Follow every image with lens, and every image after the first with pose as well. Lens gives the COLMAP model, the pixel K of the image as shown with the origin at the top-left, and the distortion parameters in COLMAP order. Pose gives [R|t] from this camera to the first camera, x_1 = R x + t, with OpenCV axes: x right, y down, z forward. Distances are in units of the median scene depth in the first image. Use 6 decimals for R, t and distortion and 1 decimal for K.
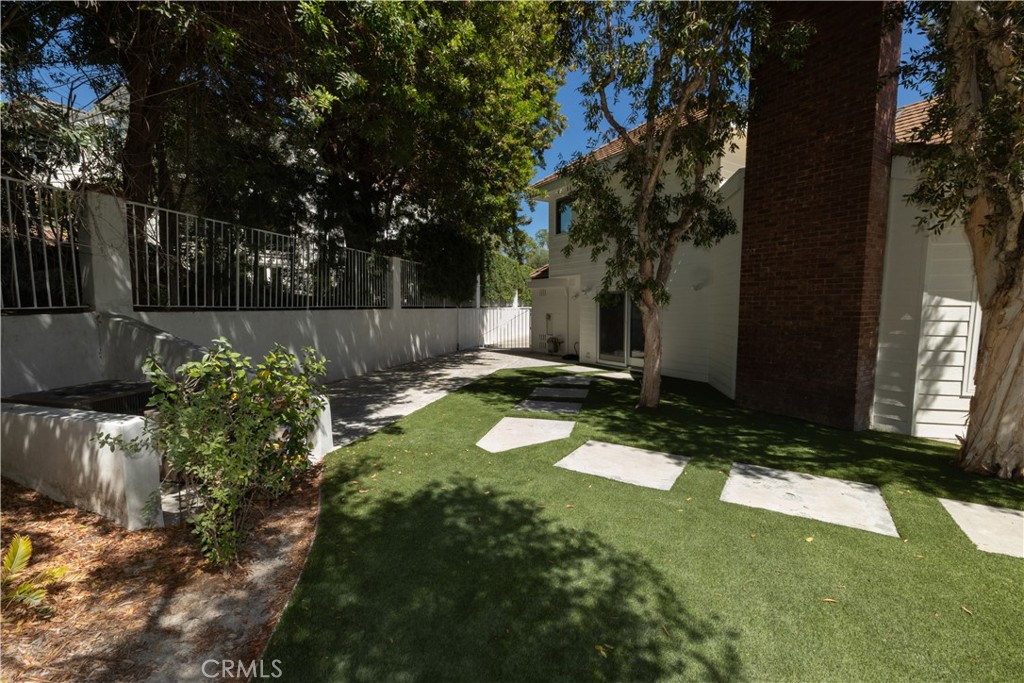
lens RADIAL K [[428.3, 0, 506.0], [0, 428.3, 342.4], [0, 0, 1]] dist [0.001076, -0.000766]
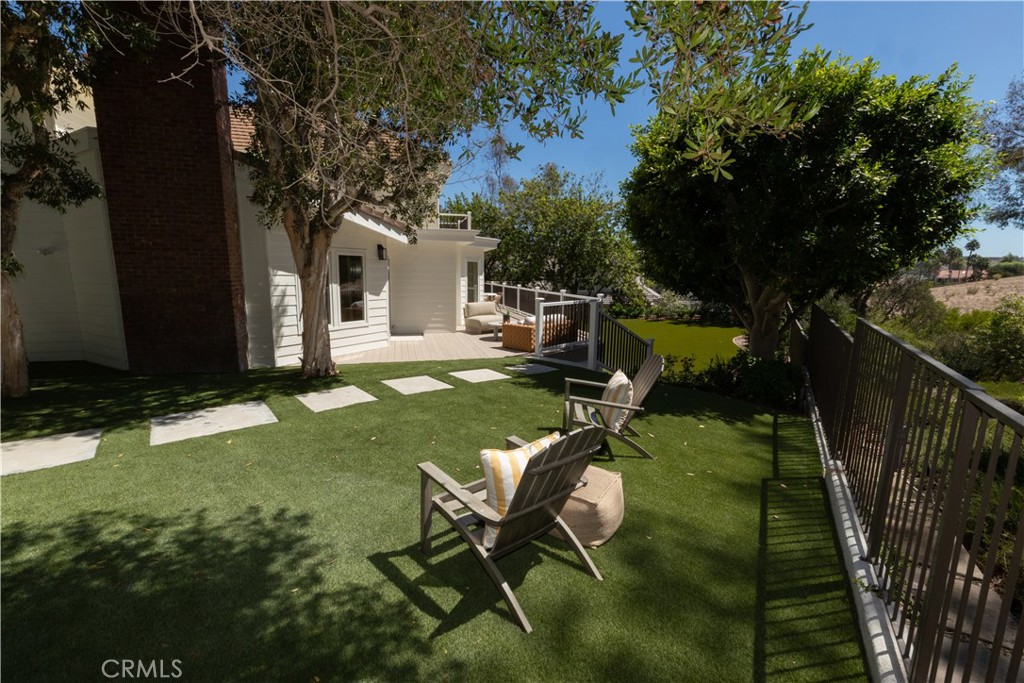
lens RADIAL K [[428.3, 0, 506.0], [0, 428.3, 342.4], [0, 0, 1]] dist [0.001076, -0.000766]
pose [[0.293998, -0.146080, 0.944577, -0.175742], [0.072821, 0.988803, 0.130254, 0.007104], [-0.953028, 0.030491, 0.301344, -0.174624]]
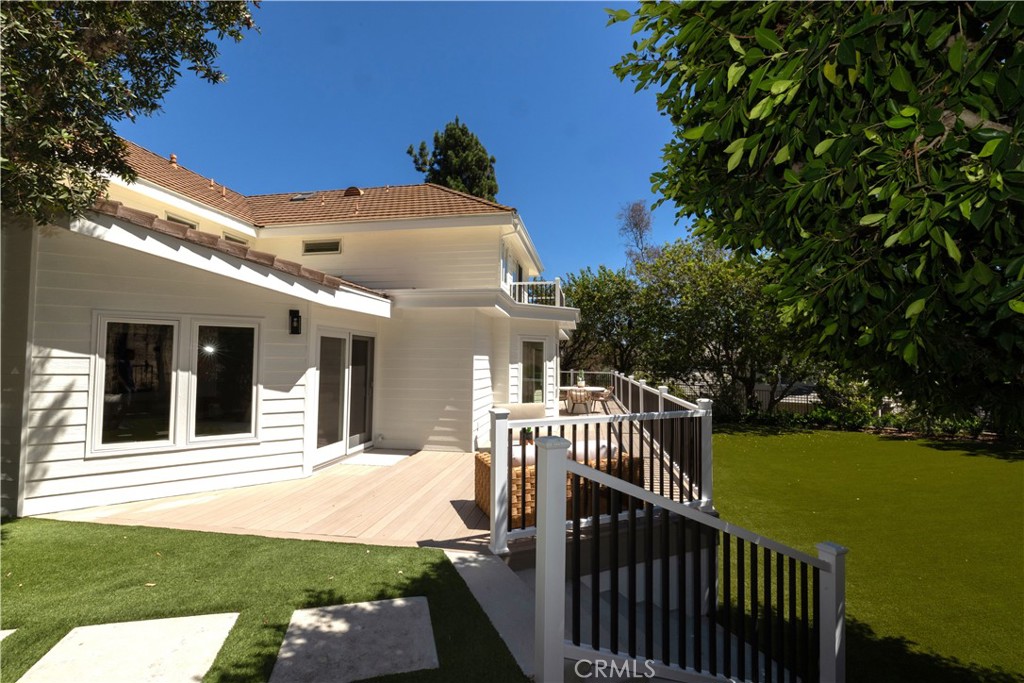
lens RADIAL K [[428.3, 0, 506.0], [0, 428.3, 342.4], [0, 0, 1]] dist [0.001076, -0.000766]
pose [[0.650581, 0.041396, 0.758307, 0.953896], [0.053463, 0.993540, -0.100105, 0.021220], [-0.757552, 0.105667, 0.644165, -0.273109]]
